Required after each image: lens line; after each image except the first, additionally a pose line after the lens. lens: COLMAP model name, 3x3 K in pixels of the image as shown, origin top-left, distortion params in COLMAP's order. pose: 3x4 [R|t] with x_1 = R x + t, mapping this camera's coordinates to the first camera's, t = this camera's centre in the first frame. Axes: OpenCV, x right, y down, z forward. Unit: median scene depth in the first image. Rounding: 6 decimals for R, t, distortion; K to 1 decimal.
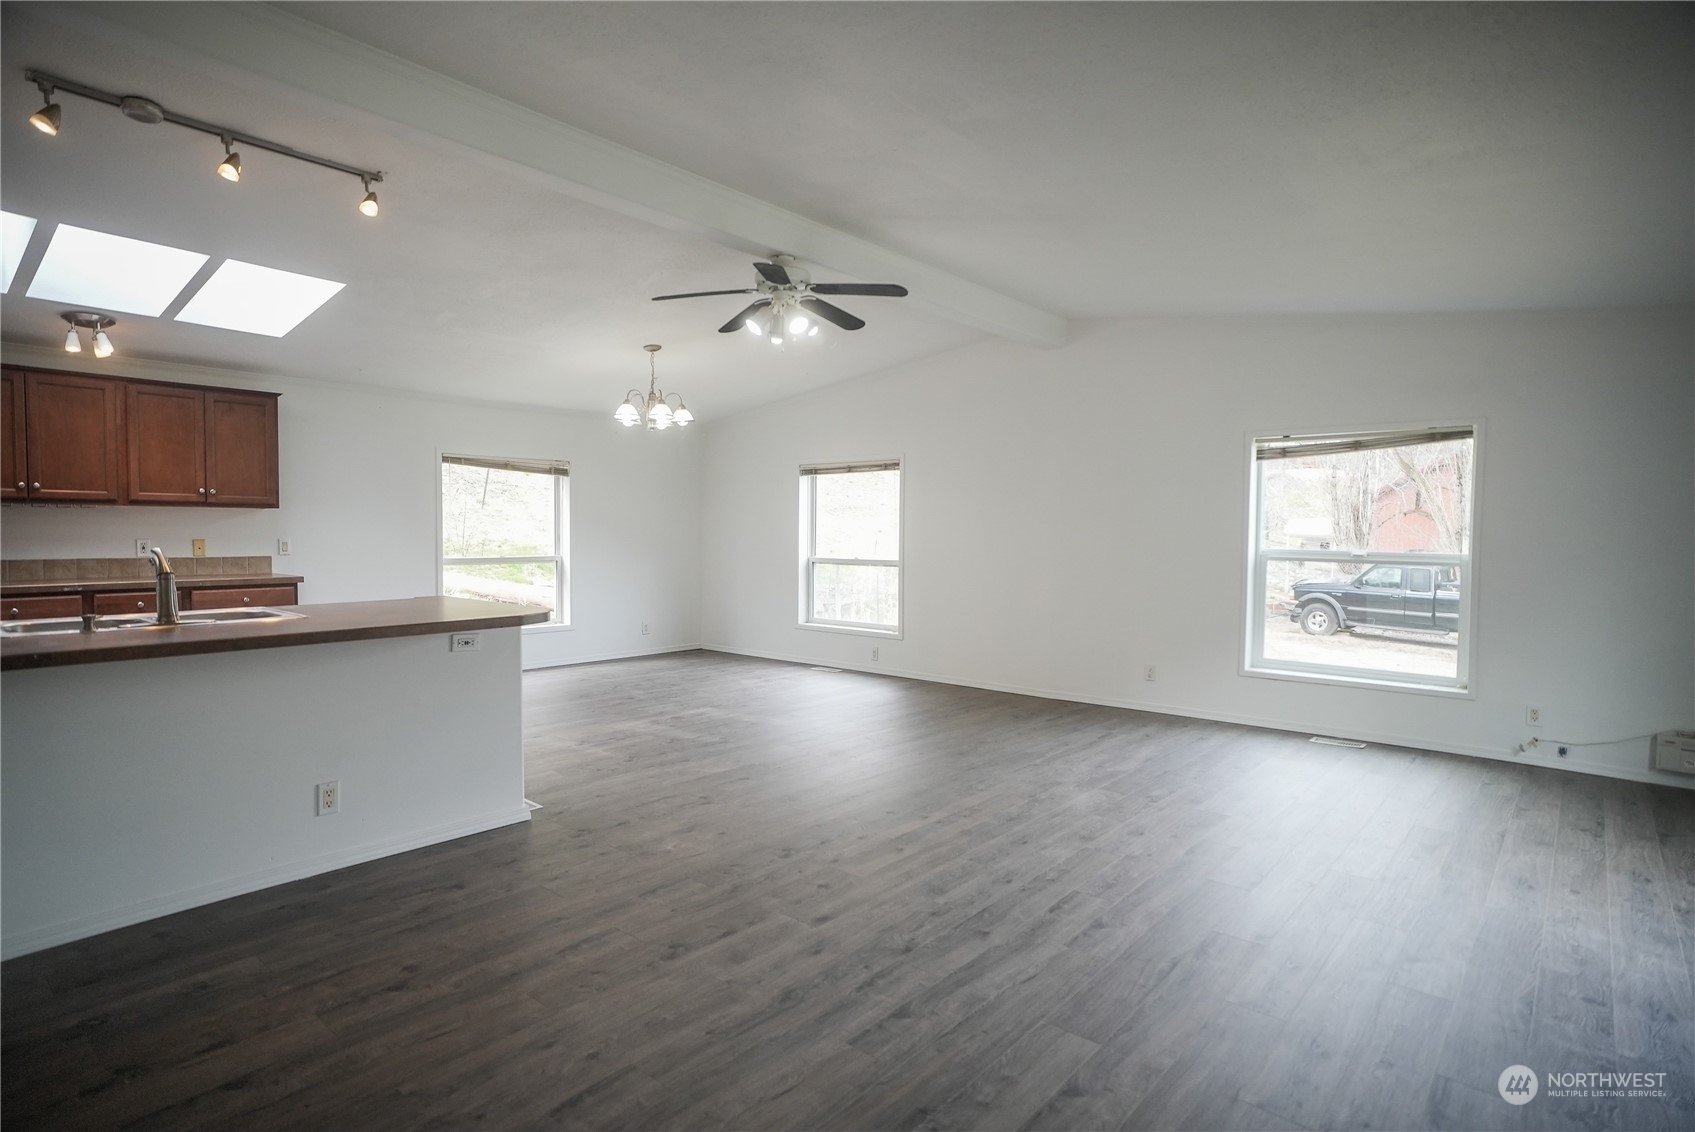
lens RADIAL K [[890.0, 0, 843.0], [0, 890.0, 565.7], [0, 0, 1]] dist [-0.057380, 0.043852]
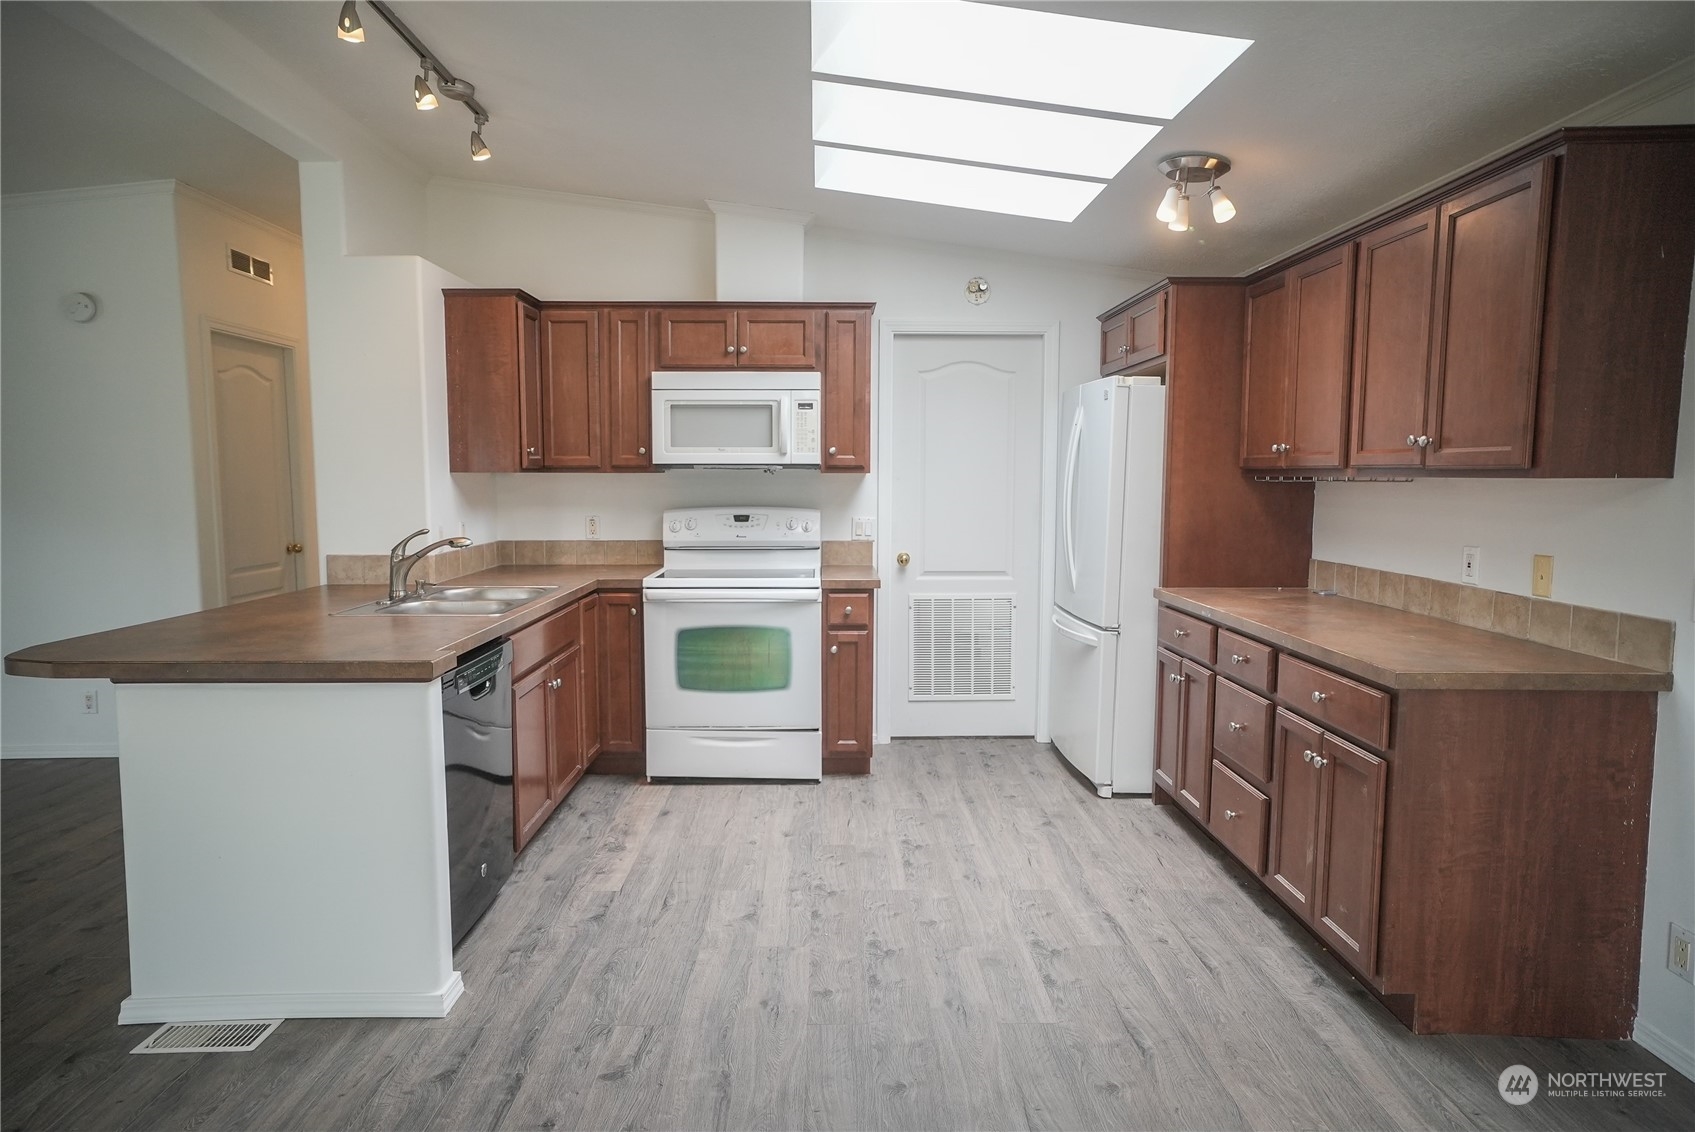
lens RADIAL K [[997.3, 0, 844.3], [0, 997.3, 566.2], [0, 0, 1]] dist [-0.040562, 0.068266]
pose [[-0.744311, 0.053465, -0.665690, -0.247130], [-0.036255, 0.992086, 0.120216, -0.094771], [0.666849, 0.113612, -0.736482, 1.528626]]
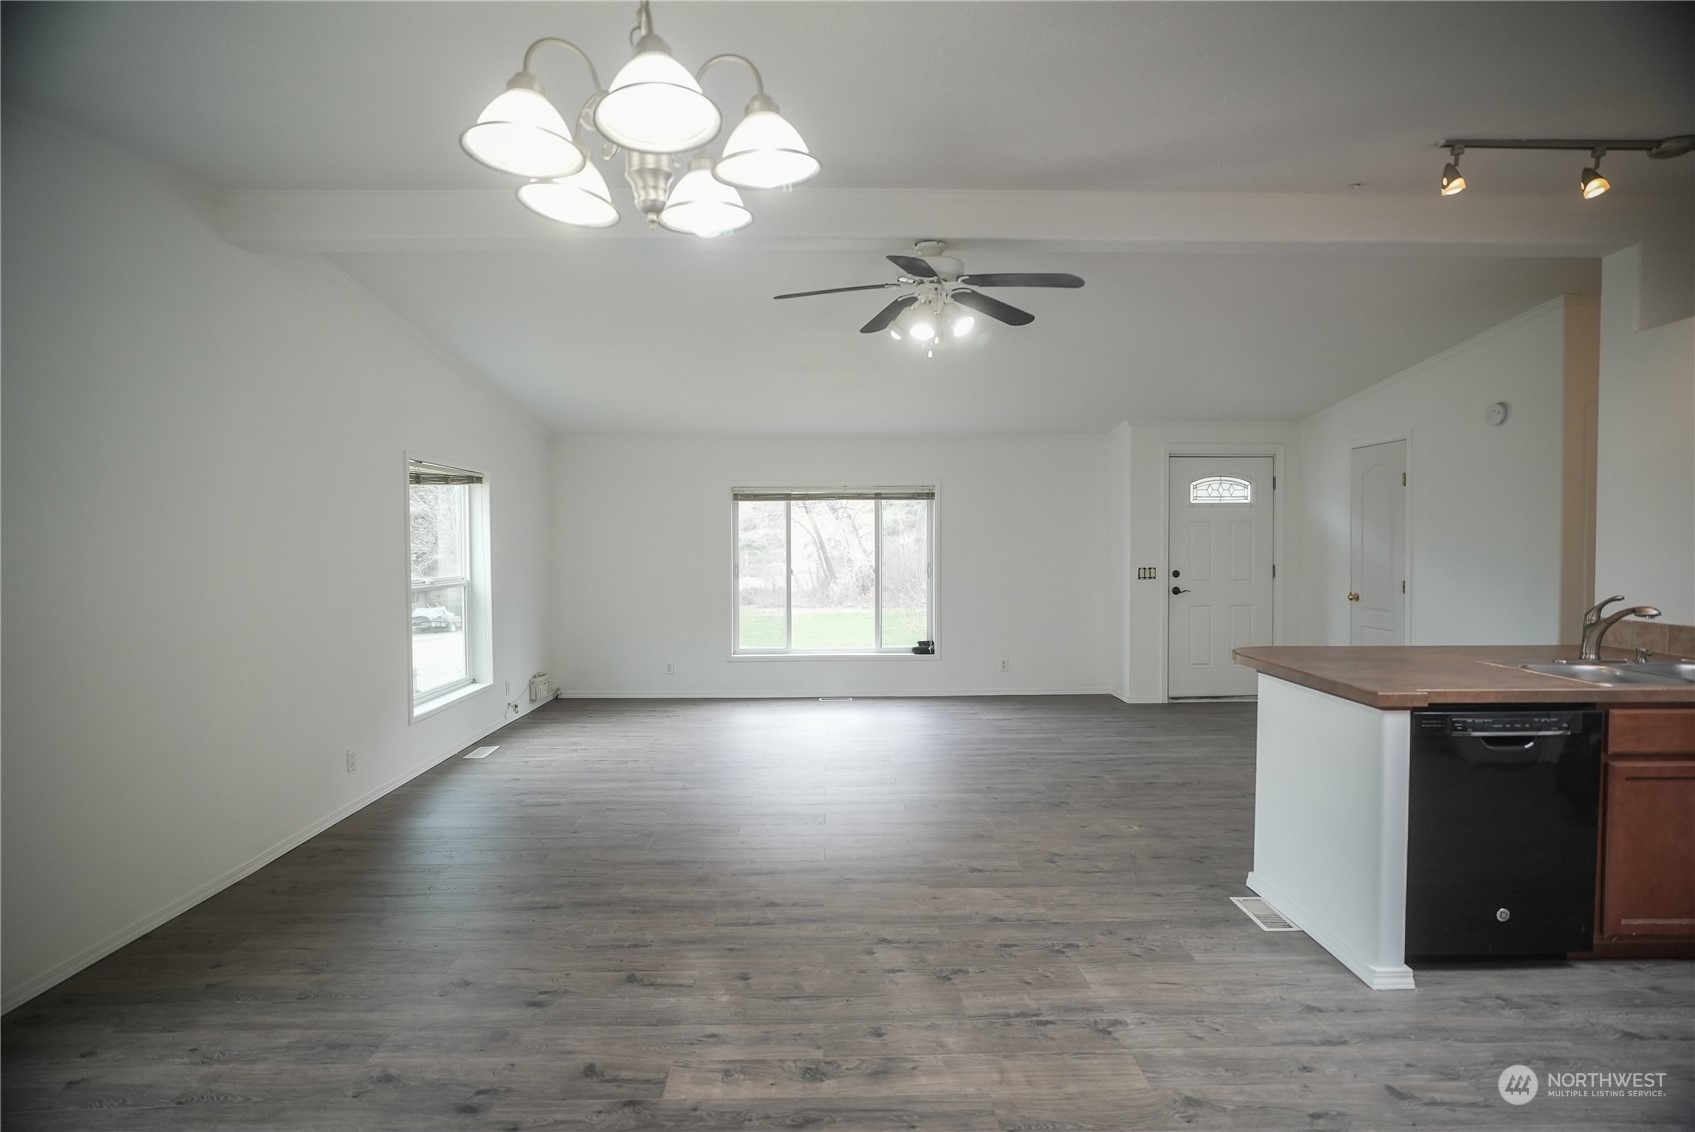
lens RADIAL K [[856.9, 0, 847.5], [0, 856.9, 566.0], [0, 0, 1]] dist [-0.051197, 0.028328]
pose [[-0.673370, -0.028150, 0.738769, -0.619695], [0.028960, 0.997504, 0.064405, -0.101833], [-0.738738, 0.064763, -0.670874, 1.626358]]
